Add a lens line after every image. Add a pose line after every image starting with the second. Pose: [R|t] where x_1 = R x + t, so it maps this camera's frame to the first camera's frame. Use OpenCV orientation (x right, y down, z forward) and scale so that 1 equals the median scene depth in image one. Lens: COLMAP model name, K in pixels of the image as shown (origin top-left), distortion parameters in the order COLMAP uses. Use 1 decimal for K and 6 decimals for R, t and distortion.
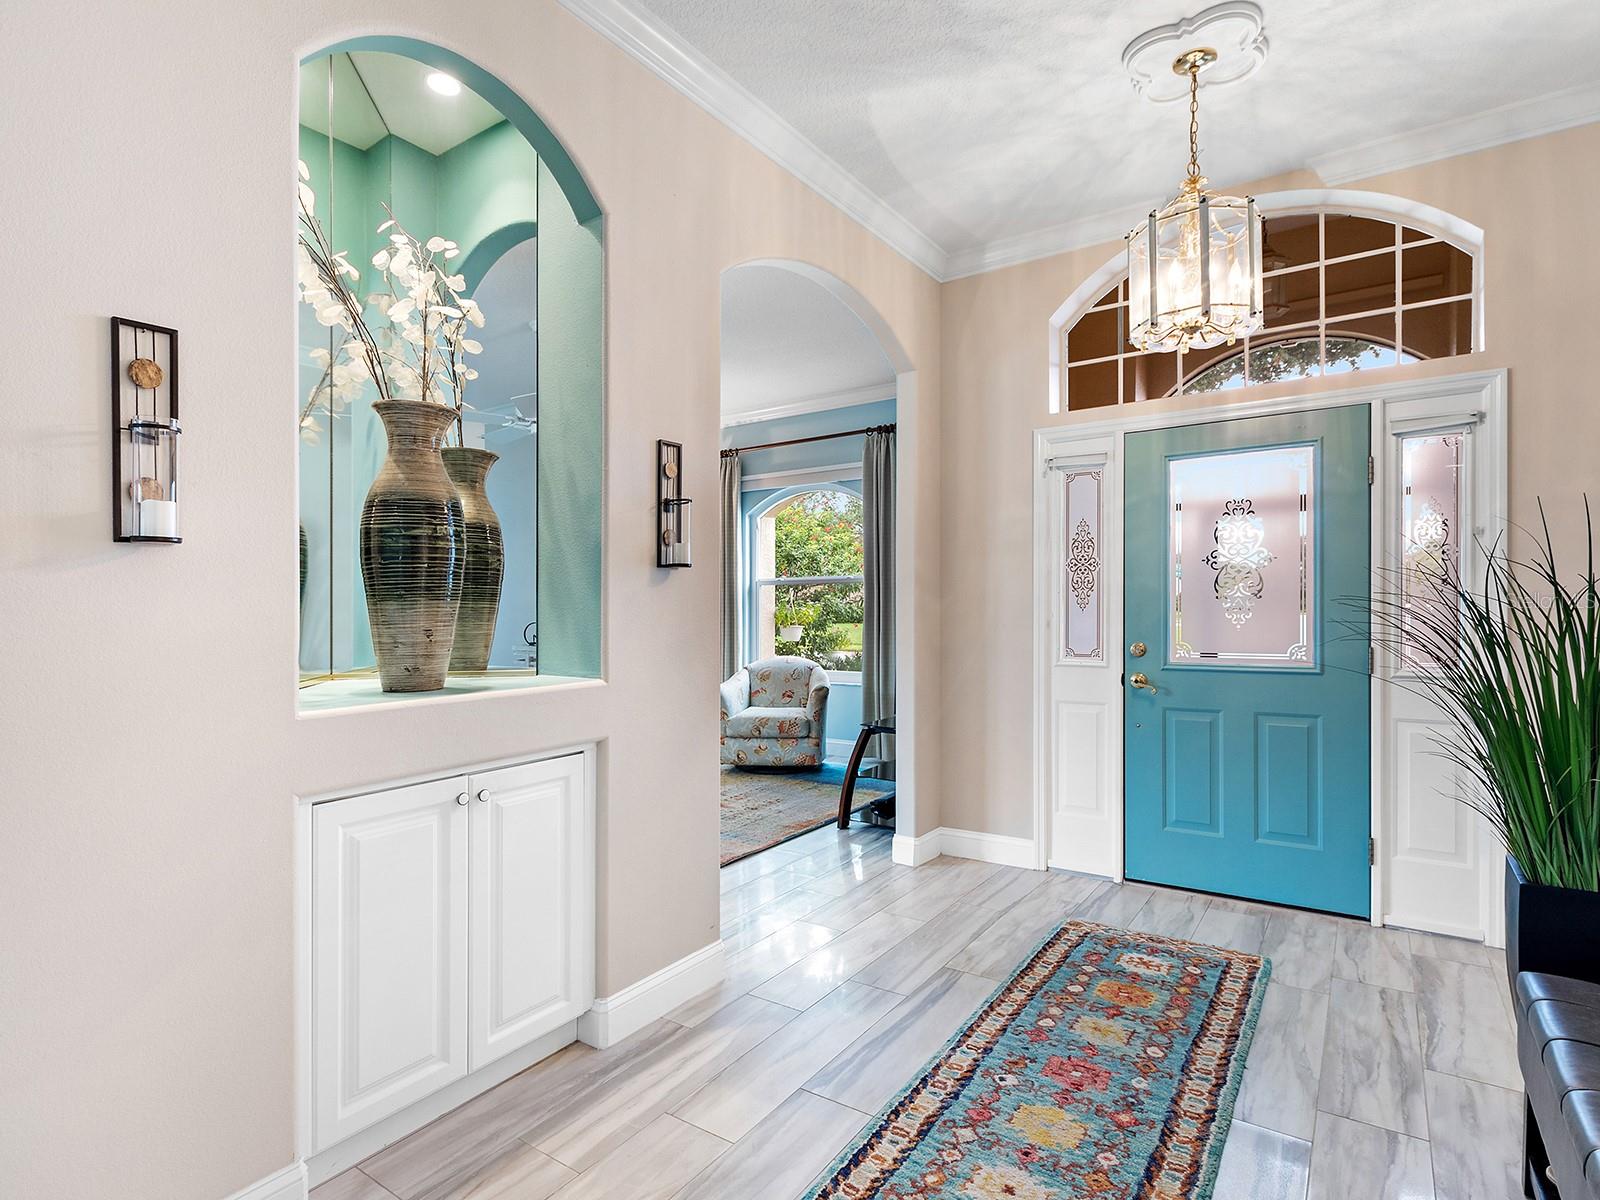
lens RADIAL K [[826.3, 0, 800.0], [0, 826.3, 600.0], [0, 0, 1]] dist [0.001079, 0.000120]
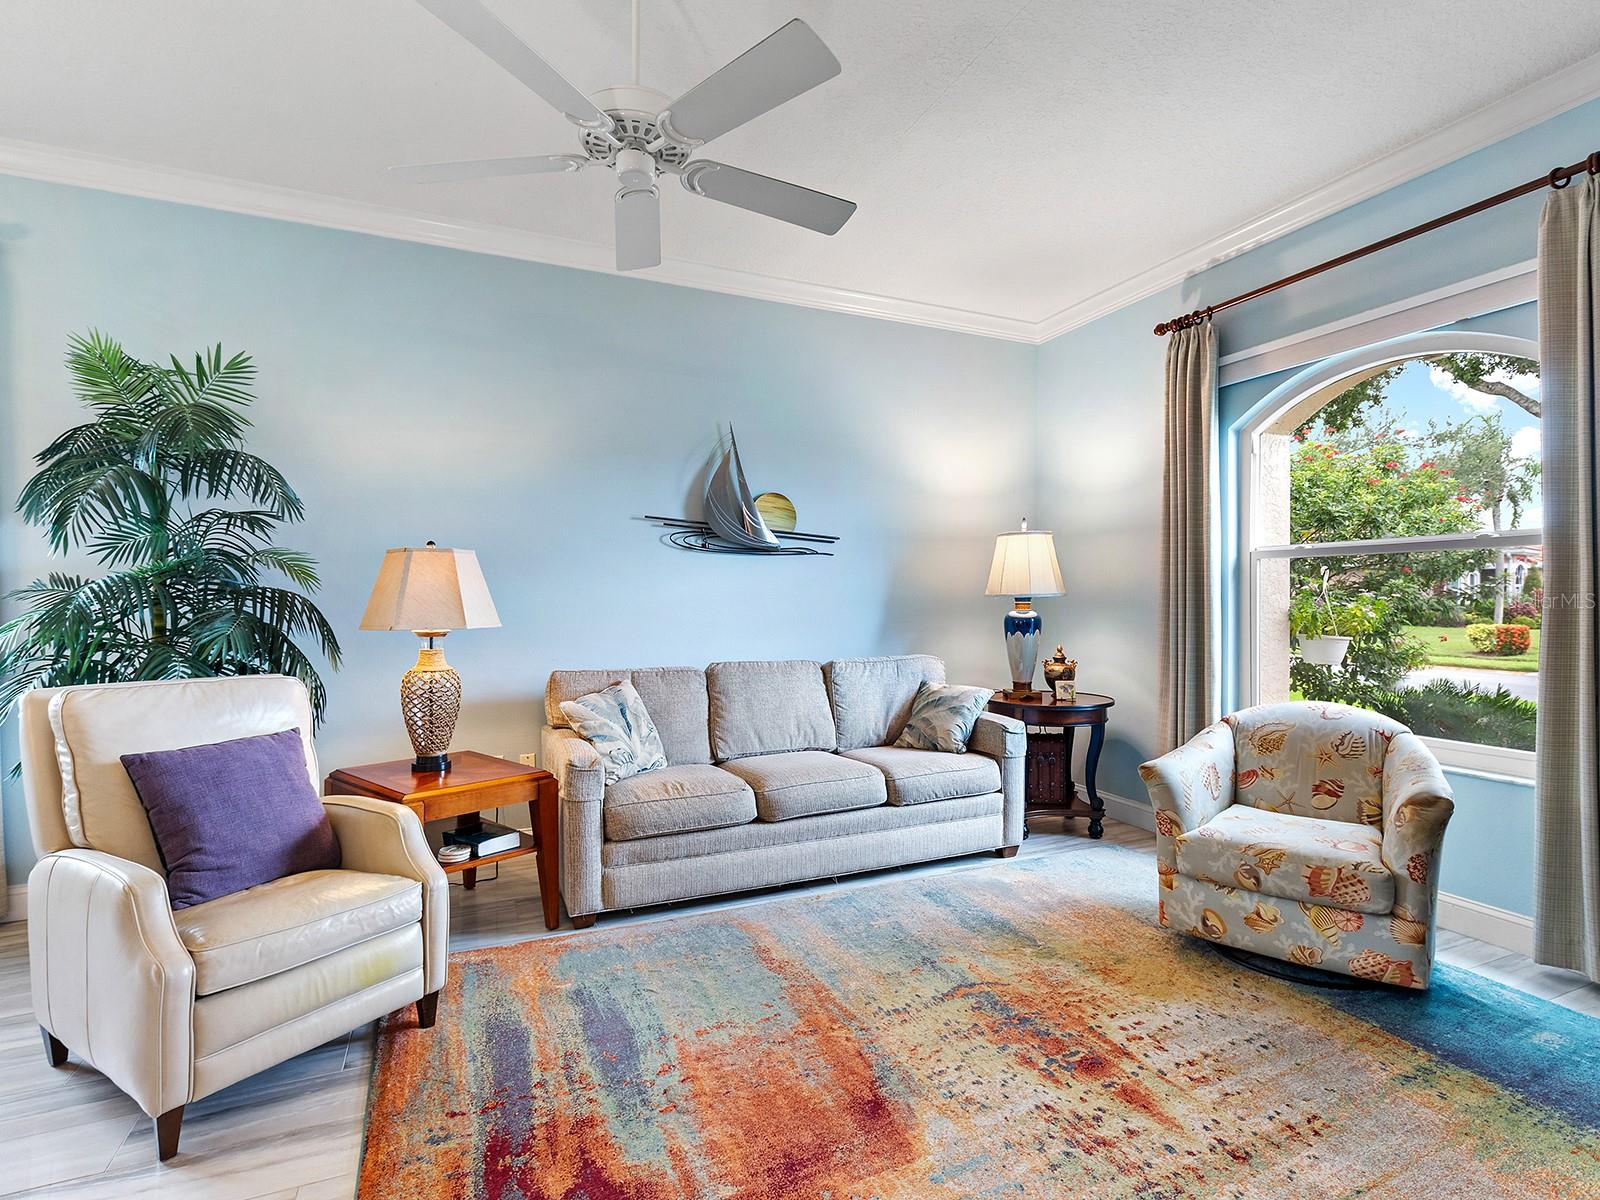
lens RADIAL K [[826.3, 0, 800.0], [0, 826.3, 600.0], [0, 0, 1]] dist [0.001079, 0.000120]
pose [[0.850032, 0.000657, -0.526730, -0.021740], [0.003043, 0.999976, 0.006159, 0.004564], [0.526722, -0.006838, 0.850010, 0.446155]]
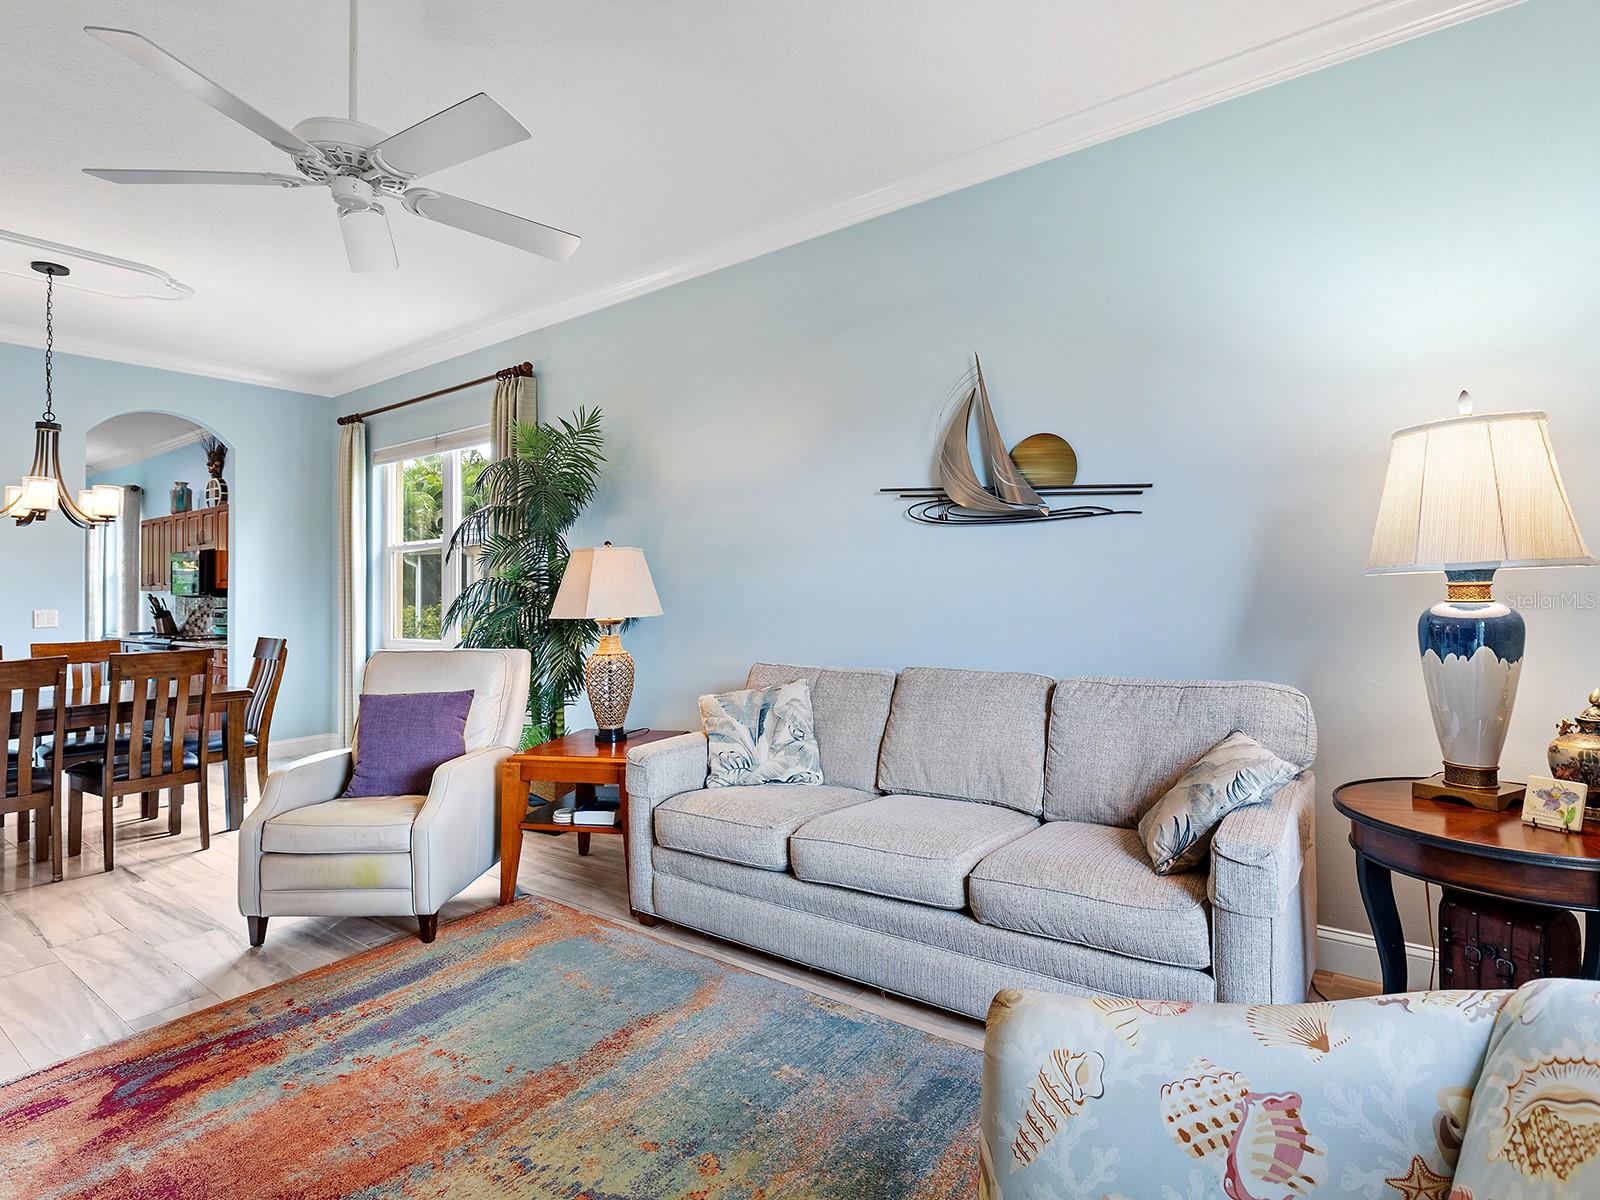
lens RADIAL K [[824.0, 0, 797.5], [0, 824.0, 580.5], [0, 0, 1]] dist [-0.000515, -0.000782]
pose [[-0.048376, -0.011169, -0.998767, 0.073373], [0.023530, 0.999647, -0.012318, 0.008059], [0.998552, -0.024097, -0.048096, 0.845514]]
